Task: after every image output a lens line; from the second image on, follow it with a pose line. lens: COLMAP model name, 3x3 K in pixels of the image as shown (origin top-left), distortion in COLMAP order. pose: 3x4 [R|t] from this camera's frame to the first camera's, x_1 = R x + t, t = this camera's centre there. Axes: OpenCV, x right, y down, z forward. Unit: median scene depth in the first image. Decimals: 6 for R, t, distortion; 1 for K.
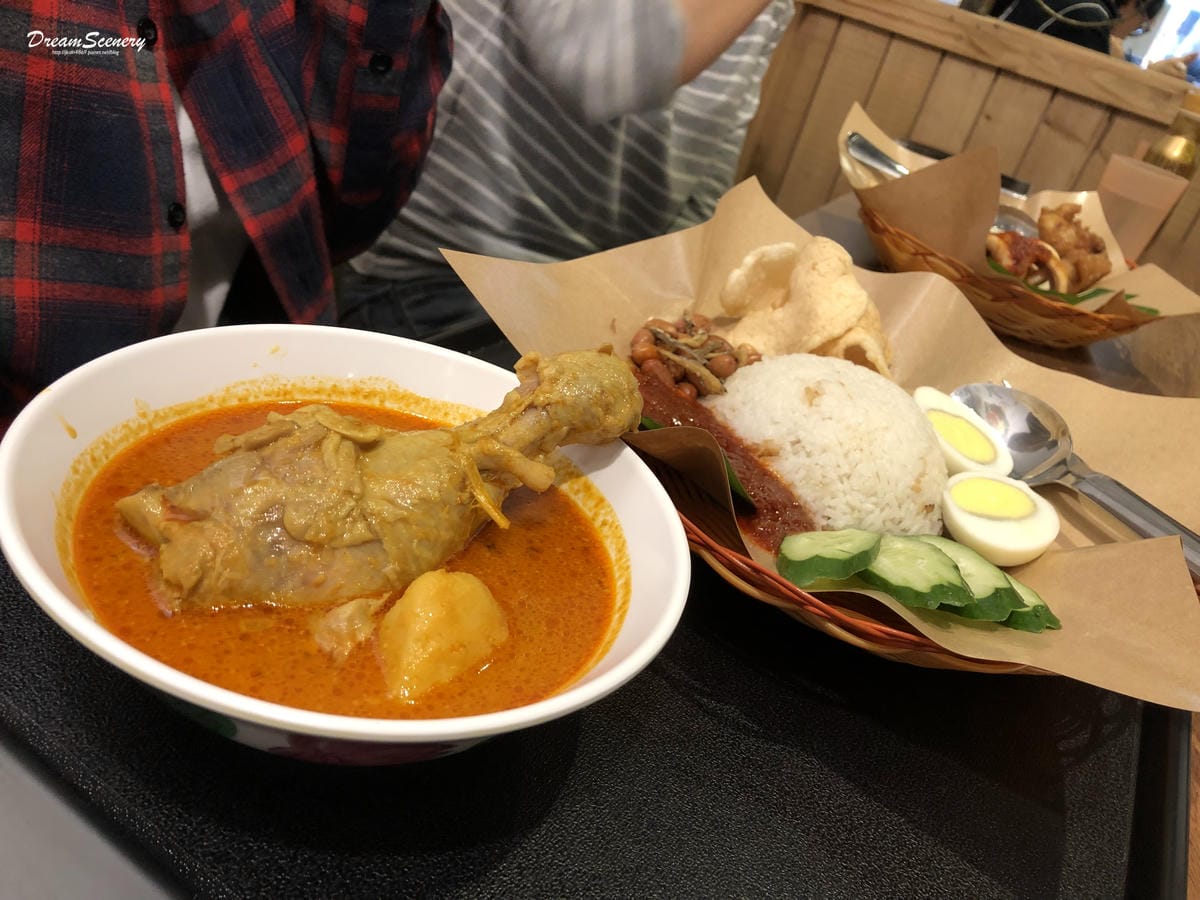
lens RADIAL K [[980.1, 0, 600.0], [0, 980.1, 450.0], [0, 0, 1]] dist [0.062071, -0.114108]
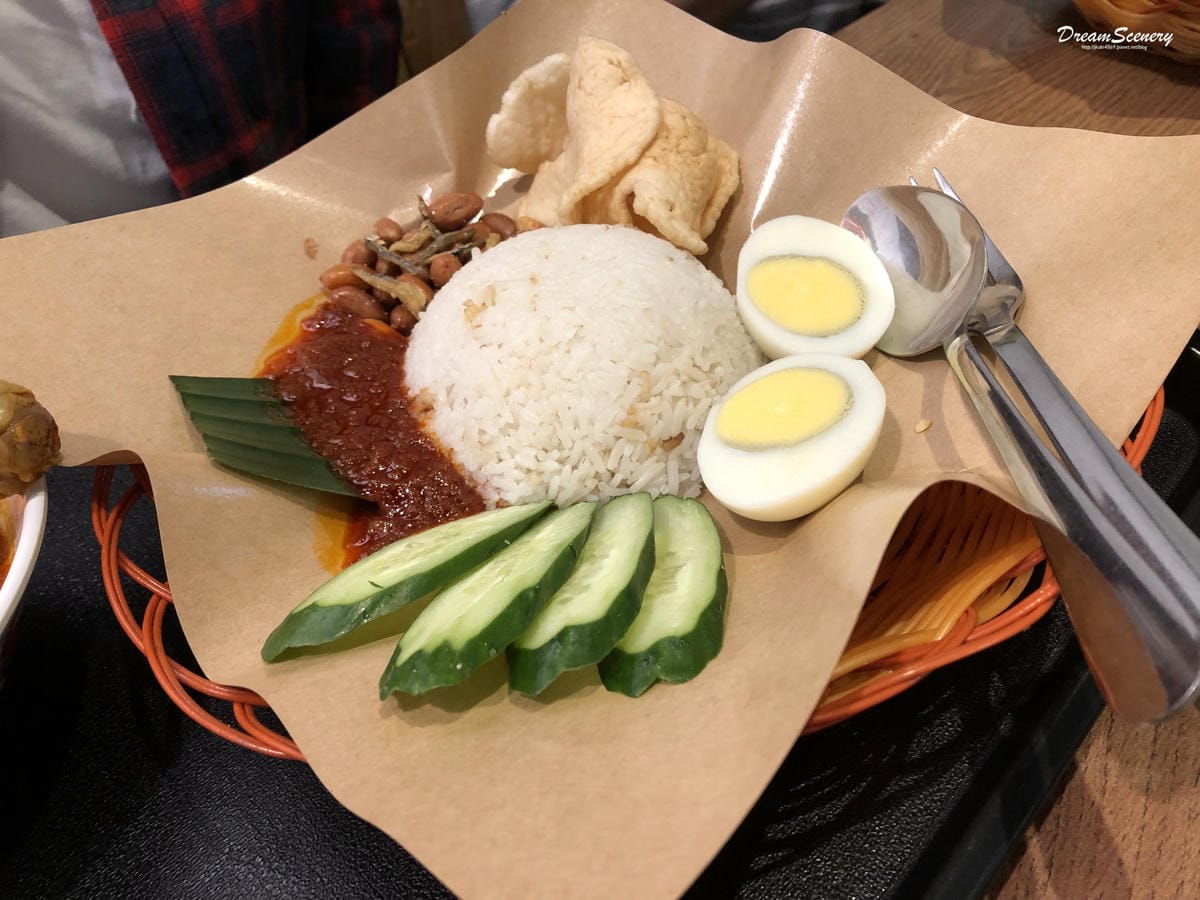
lens RADIAL K [[1009.7, 0, 600.0], [0, 1009.7, 450.0], [0, 0, 1]] dist [0.073362, -0.124952]
pose [[0.910411, -0.141405, -0.388789, 0.719842], [0.211160, 0.966968, 0.142773, -0.057255], [0.355758, -0.212079, 0.910197, 0.466809]]
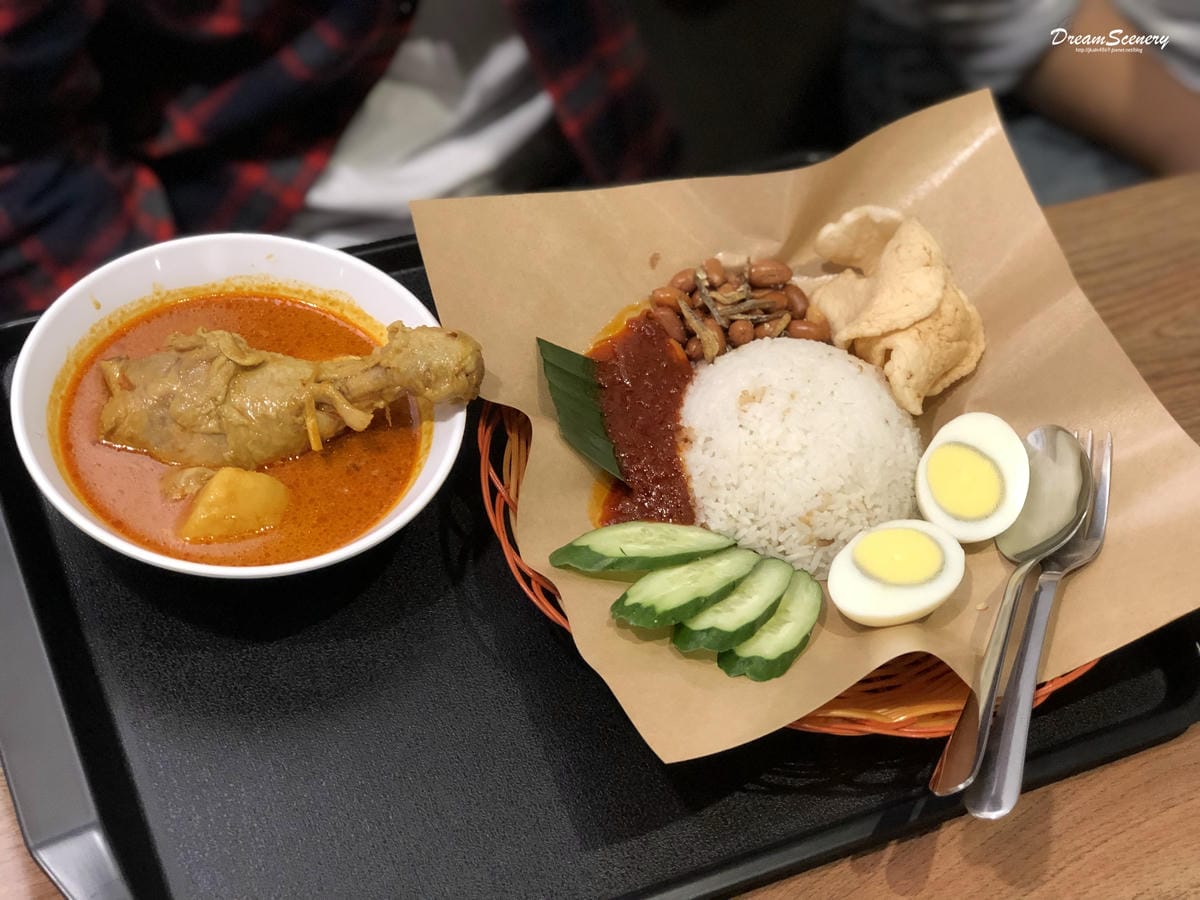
lens RADIAL K [[2000.9, 0, 600.0], [0, 2000.9, 450.0], [0, 0, 1]] dist [-0.292463, 3.883351]
pose [[0.823715, 0.325973, -0.463935, 1.366385], [-0.216252, 0.936986, 0.274395, -0.692134], [0.524146, -0.125696, 0.842301, -1.048674]]
